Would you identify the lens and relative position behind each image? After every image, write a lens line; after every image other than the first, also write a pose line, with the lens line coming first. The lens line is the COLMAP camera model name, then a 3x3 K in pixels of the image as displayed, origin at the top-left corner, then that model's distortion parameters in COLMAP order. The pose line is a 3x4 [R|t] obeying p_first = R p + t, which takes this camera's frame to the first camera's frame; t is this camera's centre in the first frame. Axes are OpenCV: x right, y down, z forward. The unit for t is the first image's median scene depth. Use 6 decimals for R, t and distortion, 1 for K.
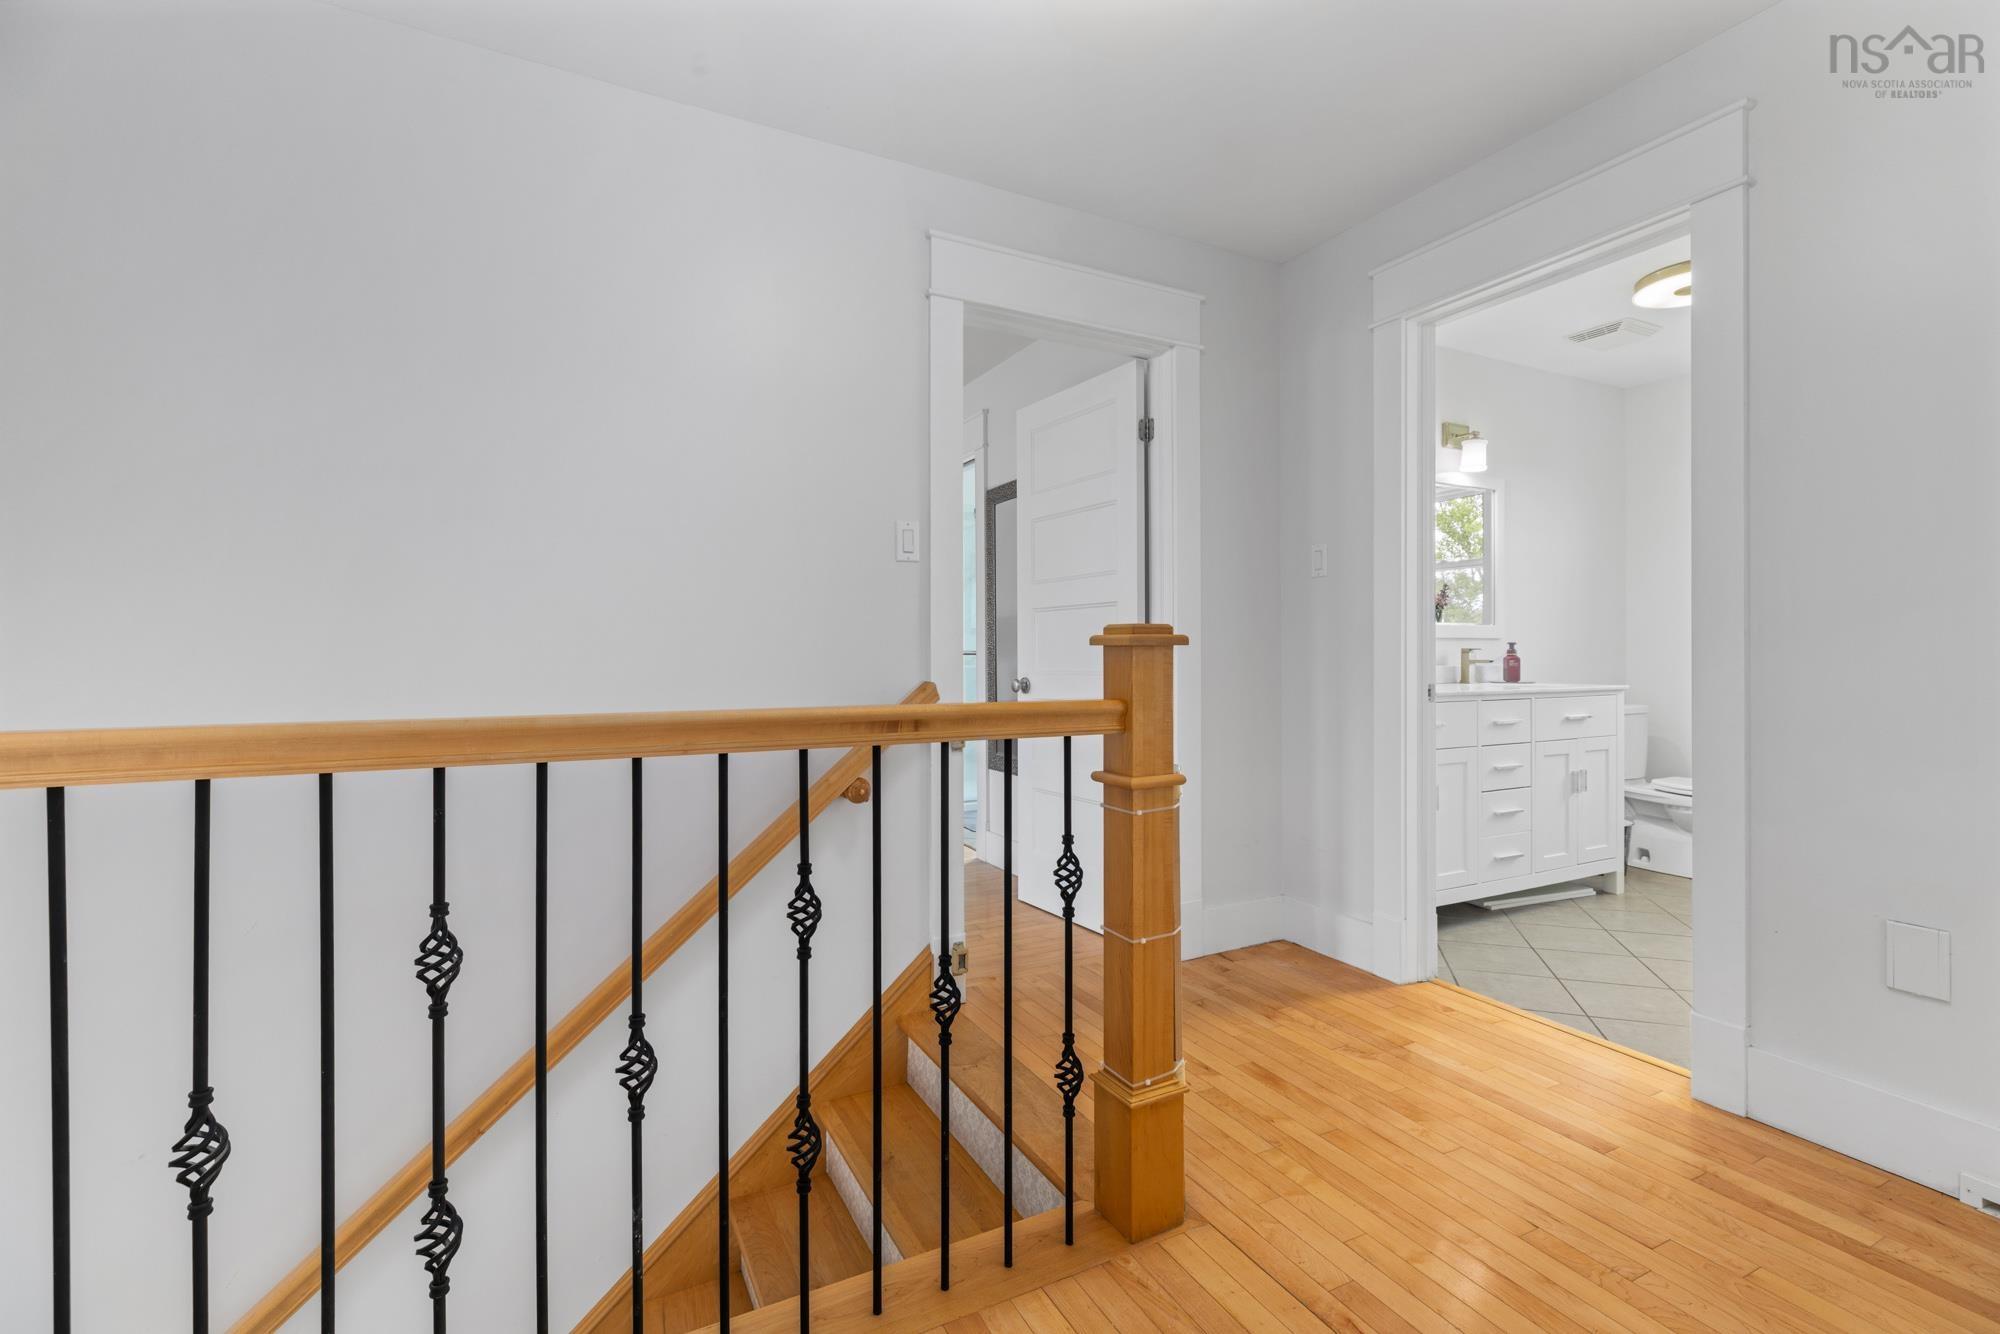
lens RADIAL K [[893.8, 0, 1004.9], [0, 893.8, 663.5], [0, 0, 1]] dist [0.007369, -0.000295]
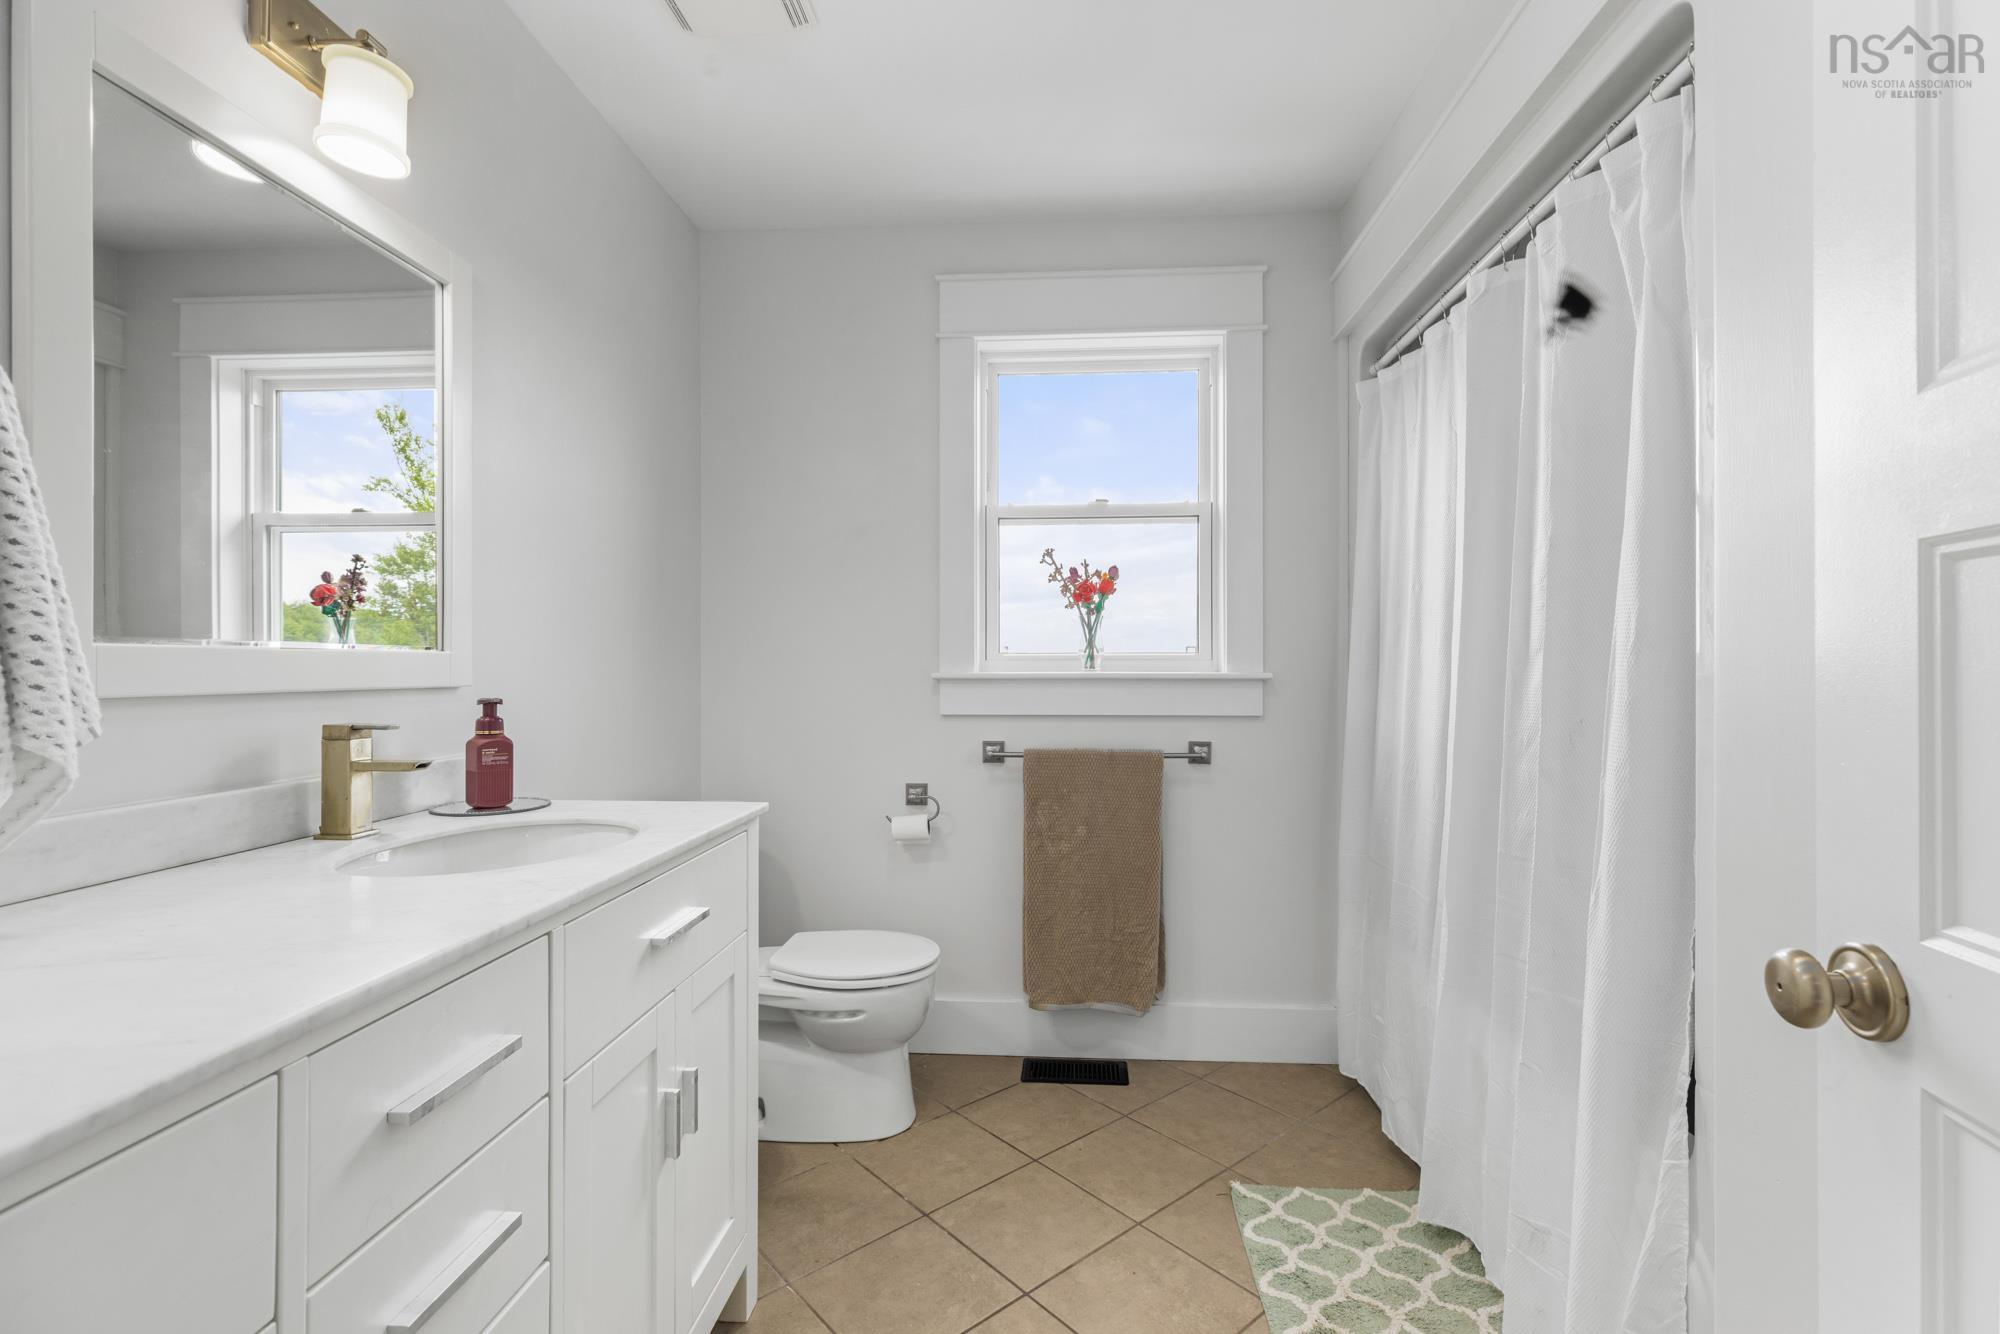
lens RADIAL K [[893.8, 0, 1004.9], [0, 893.8, 663.5], [0, 0, 1]] dist [0.007369, -0.000295]
pose [[0.520762, 0.005459, 0.853684, 0.366716], [0.006334, 0.999927, -0.010258, -0.033091], [-0.853678, 0.010749, 0.520690, 0.636621]]
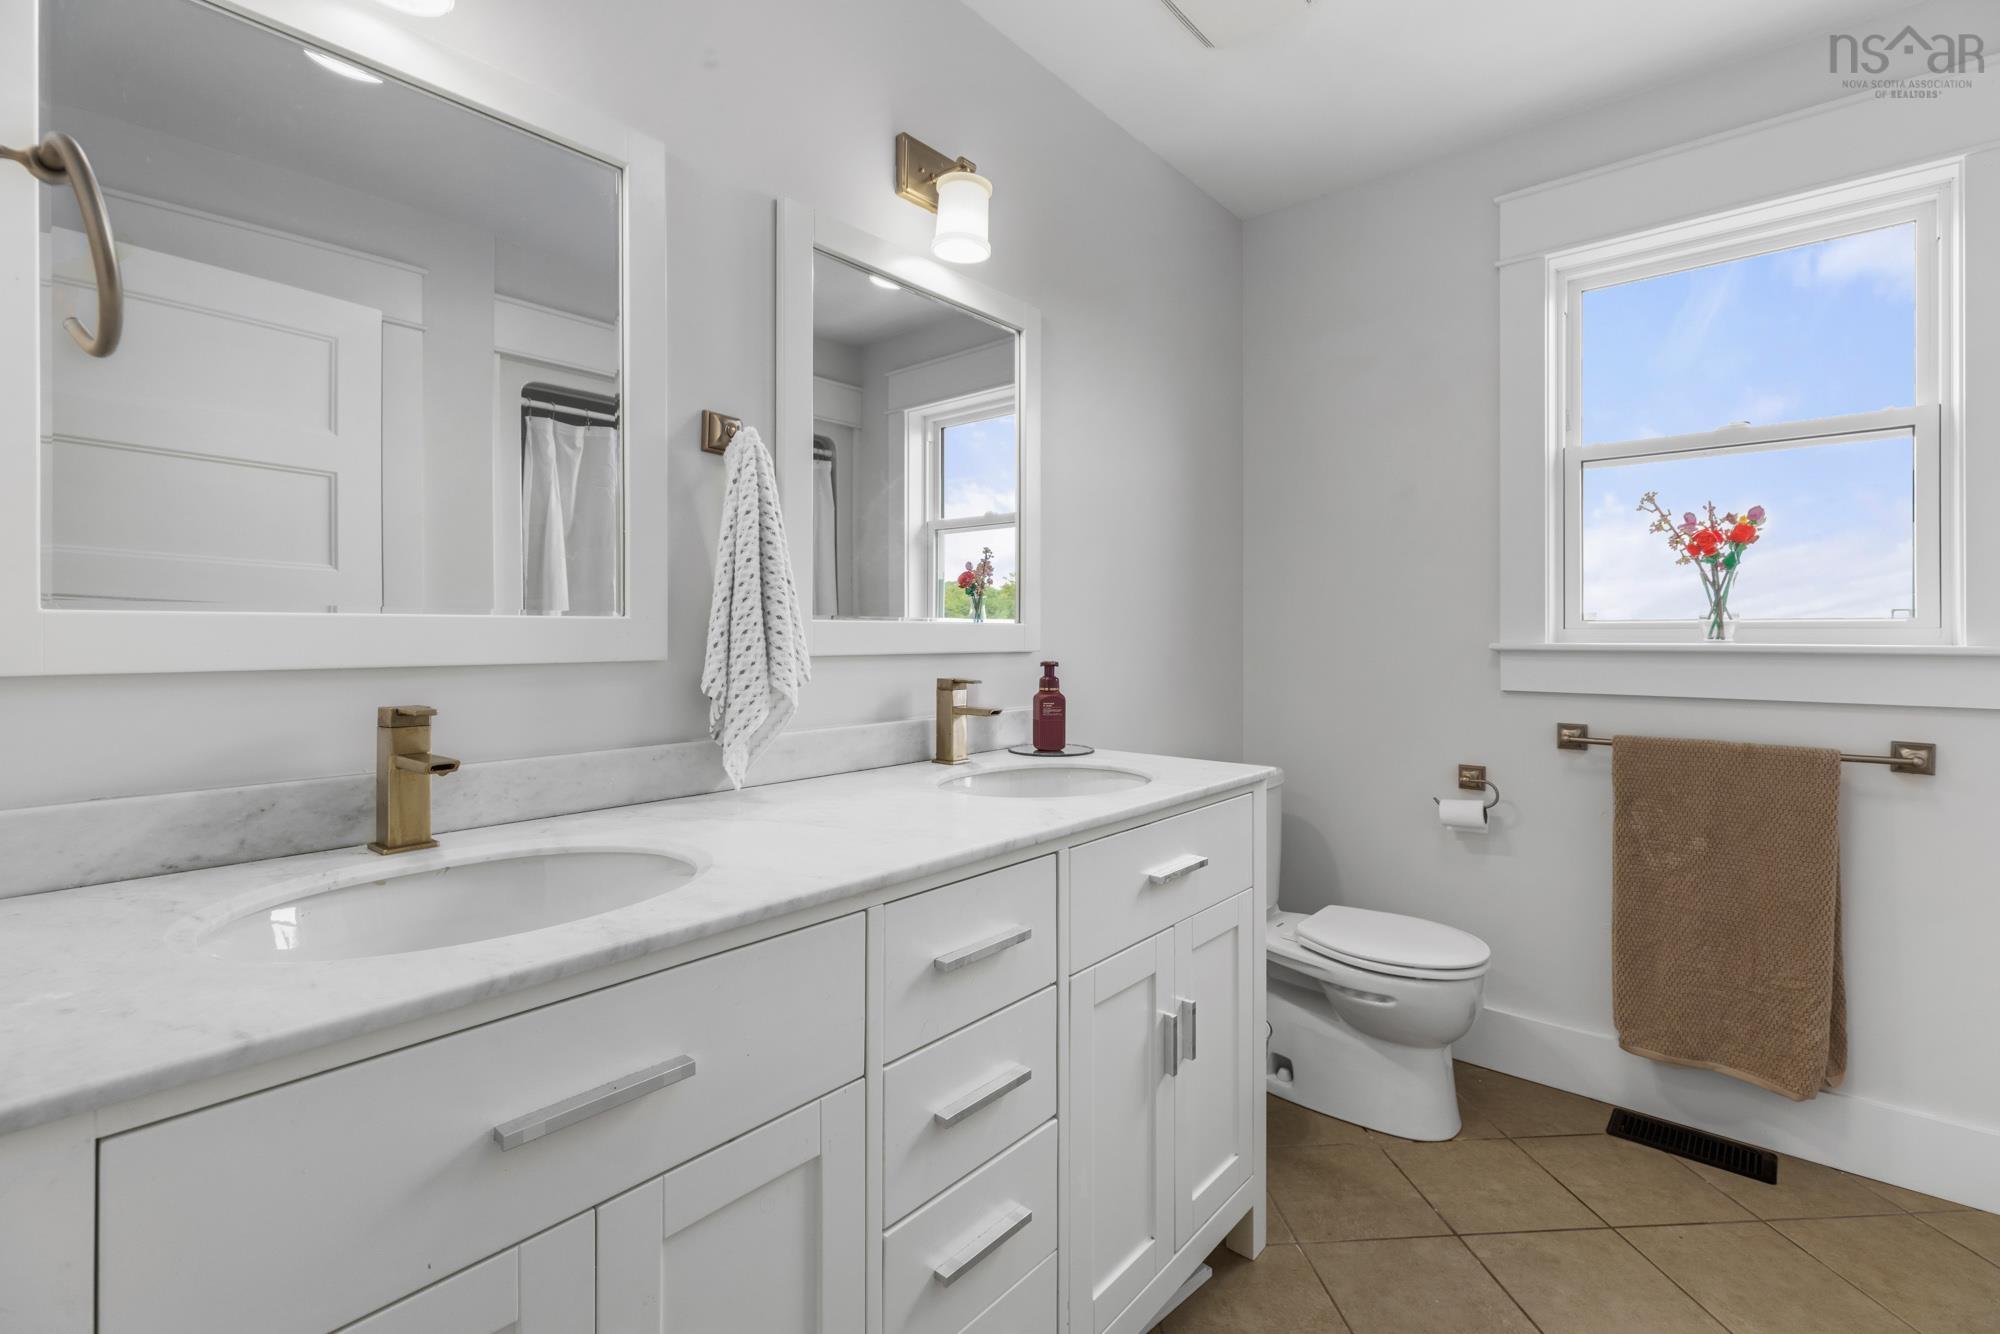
lens RADIAL K [[899.6, 0, 1002.8], [0, 899.6, 629.3], [0, 0, 1]] dist [0.004738, 0.000282]
pose [[0.929918, 0.006454, 0.367709, 0.382331], [-0.000985, 0.999886, -0.015057, -0.033198], [-0.367765, 0.013640, 0.929819, 0.596721]]
